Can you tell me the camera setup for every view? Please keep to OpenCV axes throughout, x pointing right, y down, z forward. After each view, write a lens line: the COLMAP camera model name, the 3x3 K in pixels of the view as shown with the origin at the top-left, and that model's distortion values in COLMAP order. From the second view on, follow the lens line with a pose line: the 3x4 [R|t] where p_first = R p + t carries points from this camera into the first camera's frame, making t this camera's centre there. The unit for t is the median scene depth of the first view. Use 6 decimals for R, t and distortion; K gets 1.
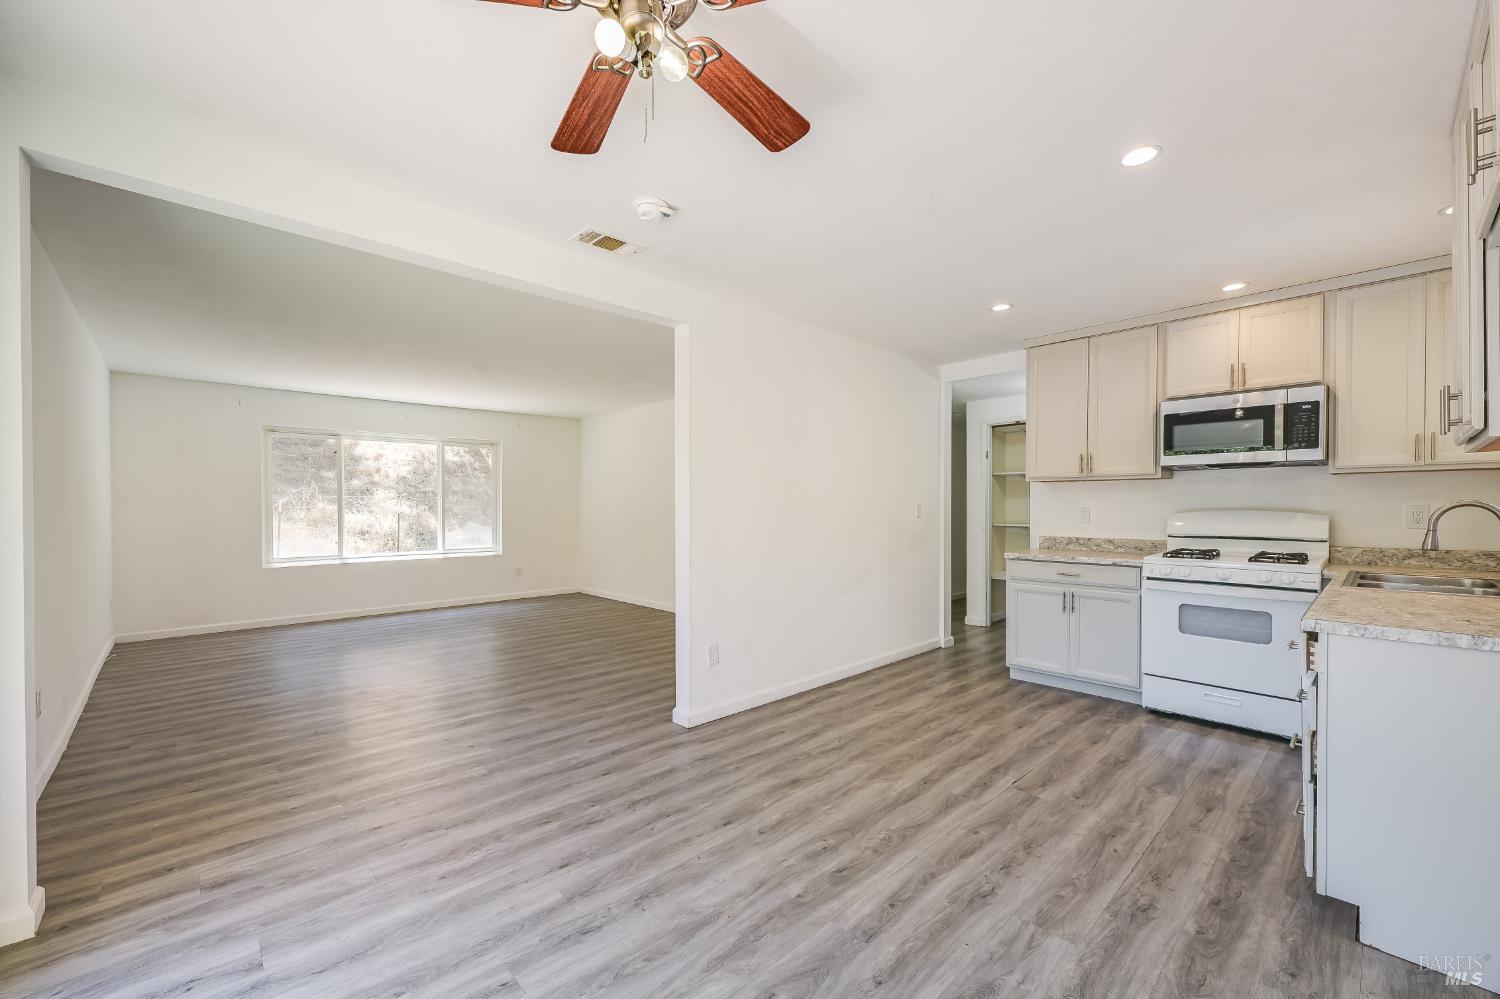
lens RADIAL K [[599.3, 0, 755.9], [0, 599.3, 511.2], [0, 0, 1]] dist [0.000751, 0.000029]
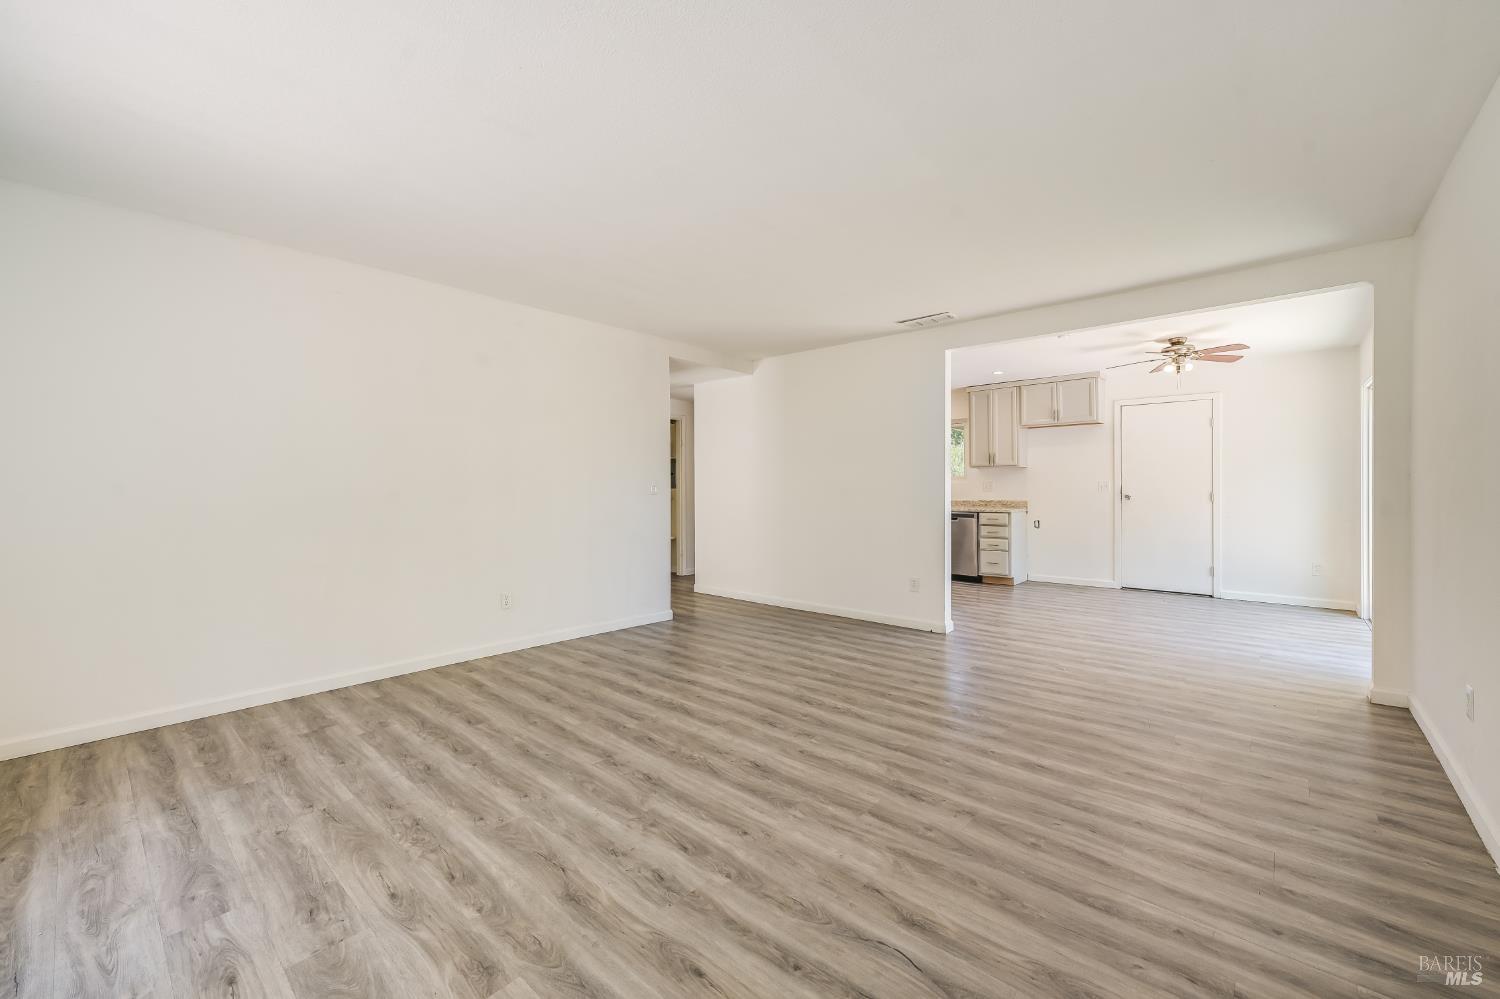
lens RADIAL K [[596.0, 0, 750.2], [0, 596.0, 491.1], [0, 0, 1]] dist [0.001041, 0.000356]
pose [[-0.083838, -0.002261, 0.996477, -1.547415], [0.011113, 0.999933, 0.003204, 0.013931], [-0.996417, 0.011342, -0.083807, 1.643520]]
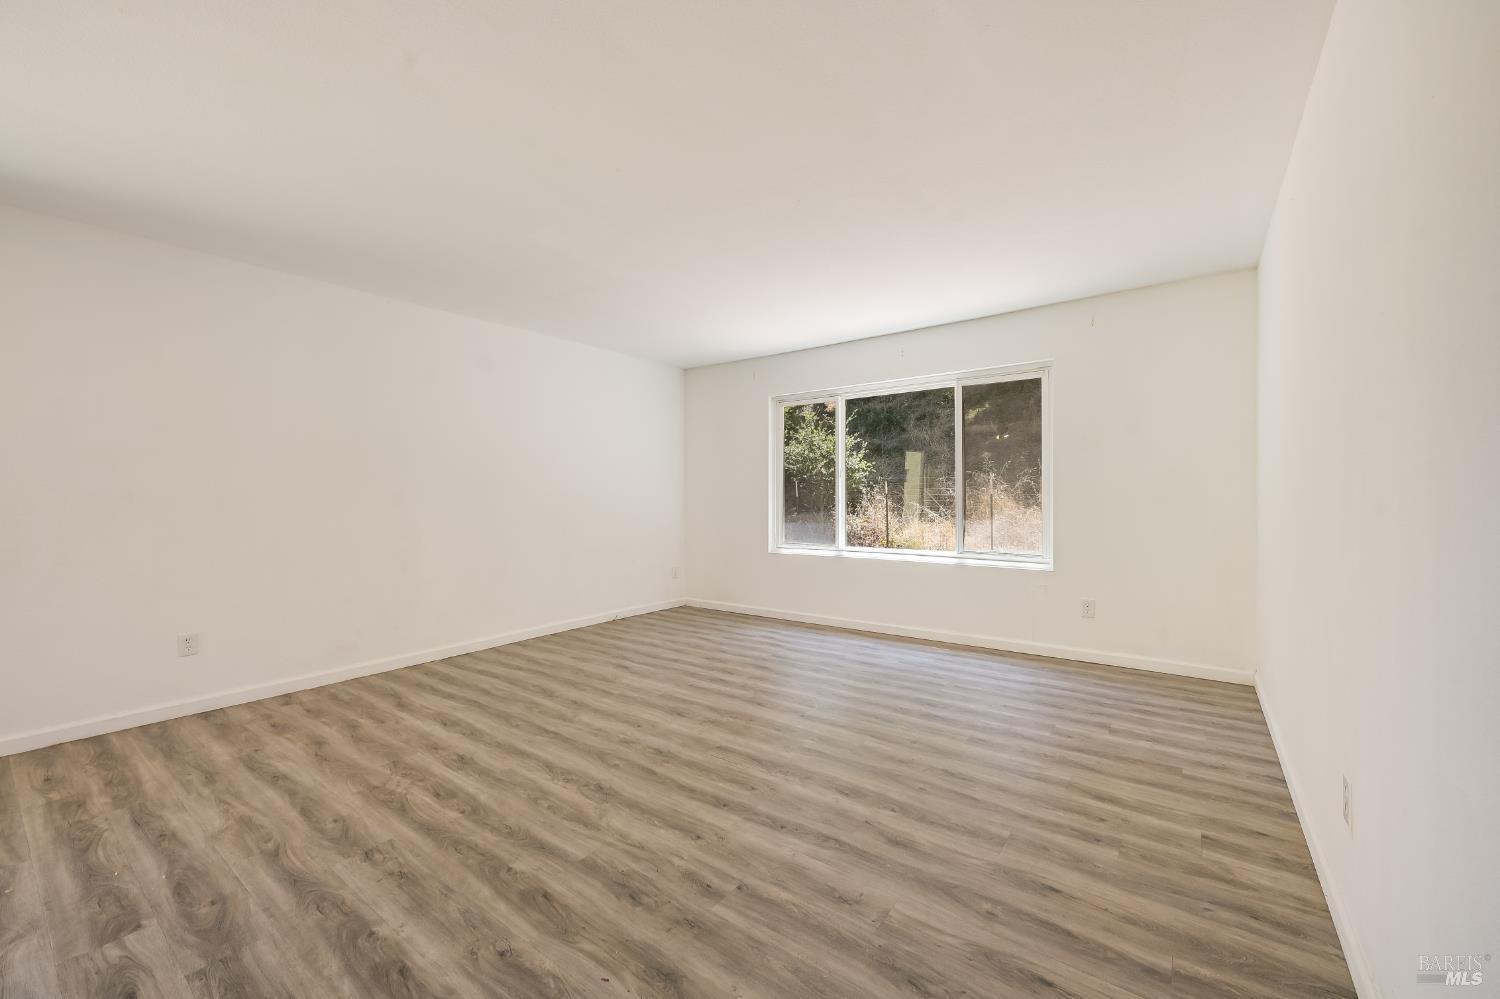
lens RADIAL K [[596.0, 0, 750.2], [0, 596.0, 491.1], [0, 0, 1]] dist [0.001041, 0.000356]
pose [[0.165270, -0.004818, -0.986237, 0.131467], [-0.005831, 0.999966, -0.005862, 0.013448], [0.986231, 0.006719, 0.165236, 1.528788]]
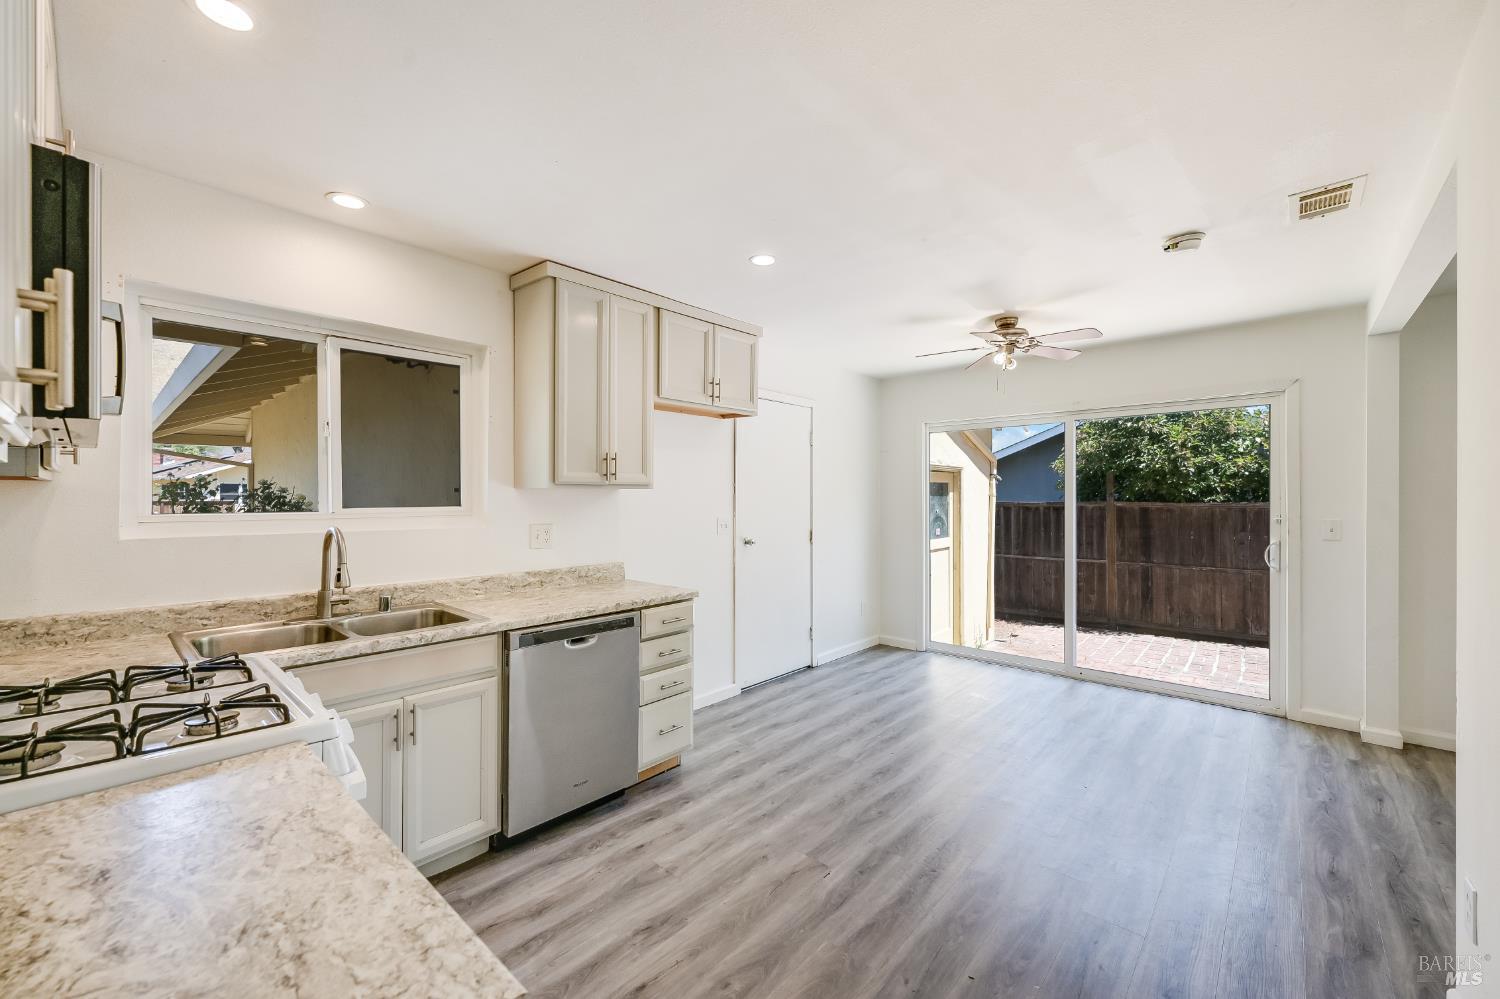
lens RADIAL K [[599.0, 0, 748.5], [0, 599.0, 496.0], [0, 0, 1]] dist [0.001721, 0.000025]
pose [[-0.997535, 0.001519, -0.070151, 0.479681], [0.001004, 0.999972, 0.007365, -0.053669], [0.070160, 0.007276, -0.997509, 1.456310]]
